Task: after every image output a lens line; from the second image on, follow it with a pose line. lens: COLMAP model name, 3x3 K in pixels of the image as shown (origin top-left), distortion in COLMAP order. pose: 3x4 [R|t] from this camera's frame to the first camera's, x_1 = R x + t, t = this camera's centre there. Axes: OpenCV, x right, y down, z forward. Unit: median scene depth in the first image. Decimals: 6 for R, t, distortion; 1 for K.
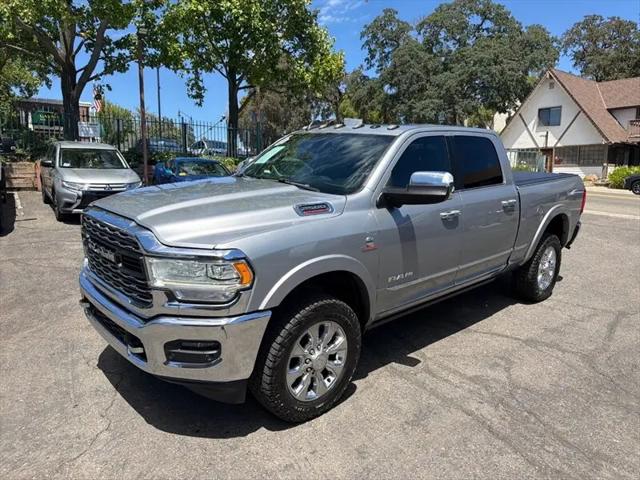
lens RADIAL K [[457.0, 0, 317.0], [0, 457.0, 248.3], [0, 0, 1]] dist [0.044045, -0.059275]
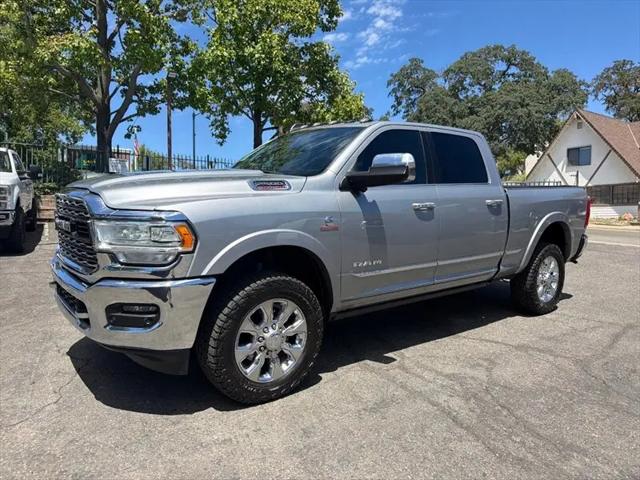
lens RADIAL K [[457.0, 0, 317.0], [0, 457.0, 248.3], [0, 0, 1]] dist [0.044045, -0.059275]
pose [[0.997251, 0.004386, -0.073966, 0.113104], [-0.012032, 0.994582, -0.103258, 0.101645], [0.073112, 0.103864, 0.991901, 0.016608]]
